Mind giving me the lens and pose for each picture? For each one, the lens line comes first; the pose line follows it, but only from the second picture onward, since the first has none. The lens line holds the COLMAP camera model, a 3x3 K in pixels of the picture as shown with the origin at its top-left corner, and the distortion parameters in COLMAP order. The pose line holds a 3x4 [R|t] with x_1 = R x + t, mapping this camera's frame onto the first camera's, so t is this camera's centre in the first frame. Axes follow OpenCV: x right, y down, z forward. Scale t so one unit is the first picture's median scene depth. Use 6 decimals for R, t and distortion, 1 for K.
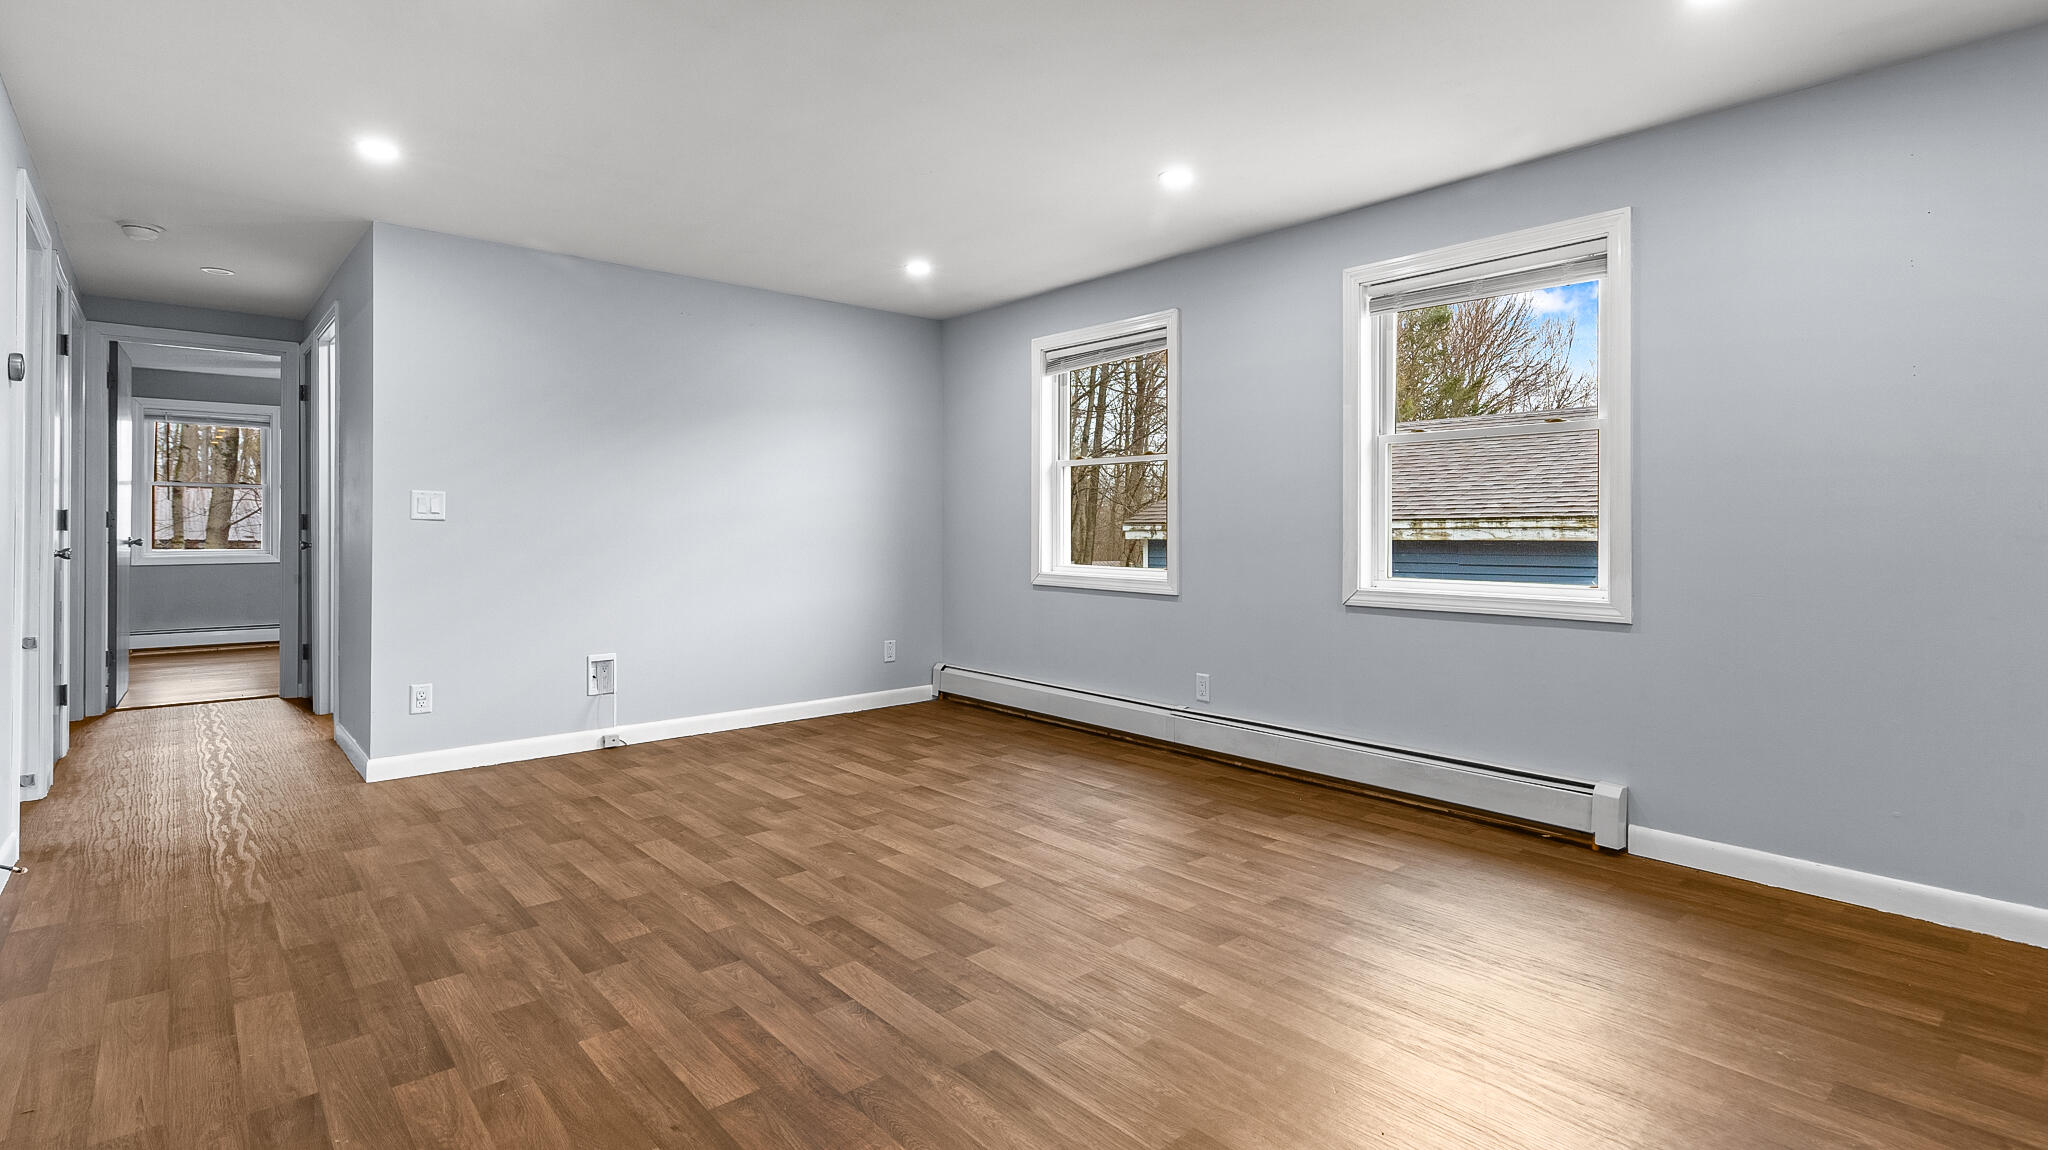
lens RADIAL K [[971.4, 0, 1050.9], [0, 971.4, 507.4], [0, 0, 1]] dist [0.002762, -0.000381]
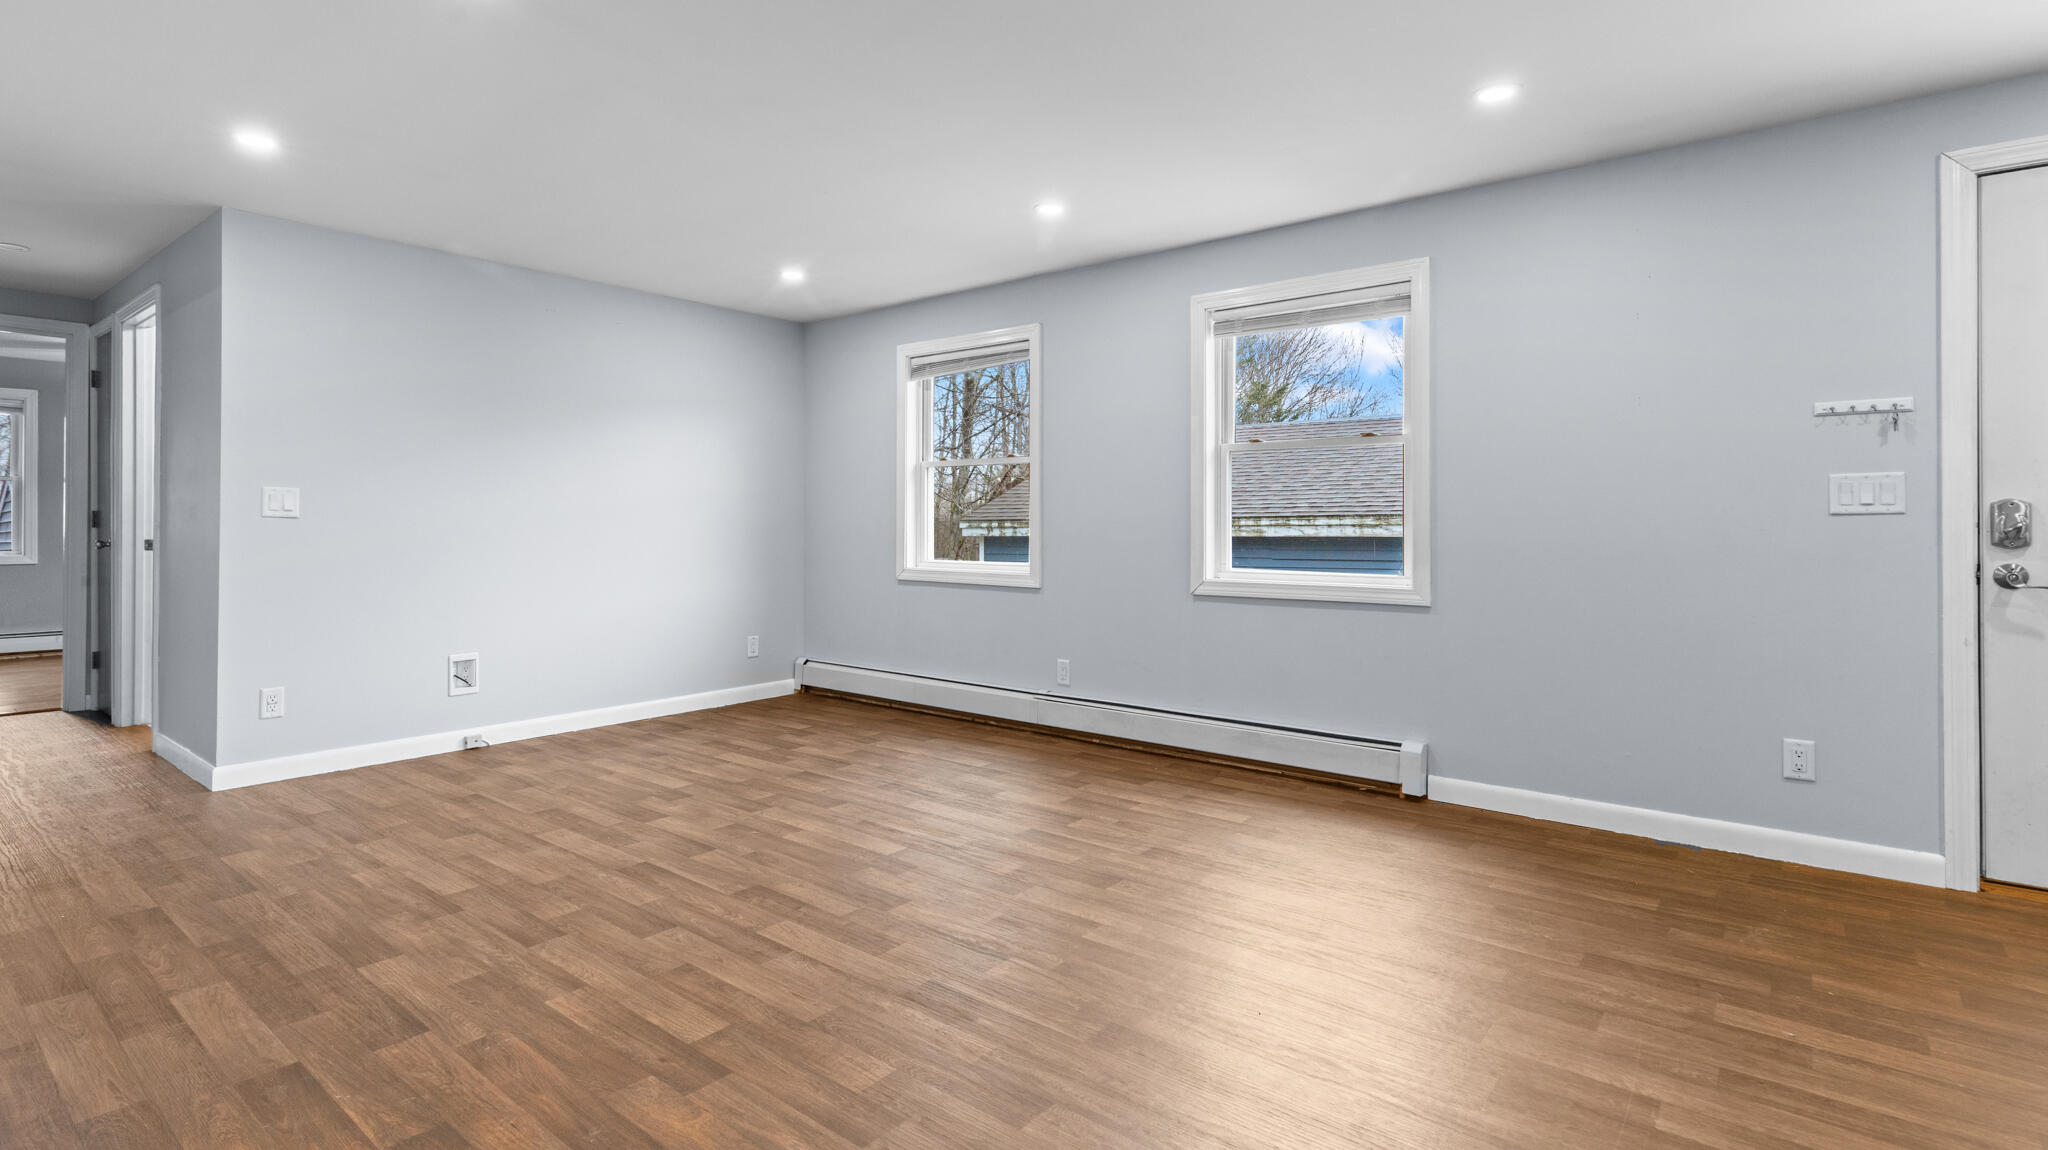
lens RADIAL K [[974.4, 0, 1027.3], [0, 974.4, 494.8], [0, 0, 1]] dist [0.001959, -0.000337]
pose [[0.986943, 0.005039, 0.160994, -0.077852], [-0.003449, 0.999942, -0.010155, -0.002801], [-0.161036, 0.009467, 0.986903, -0.093912]]
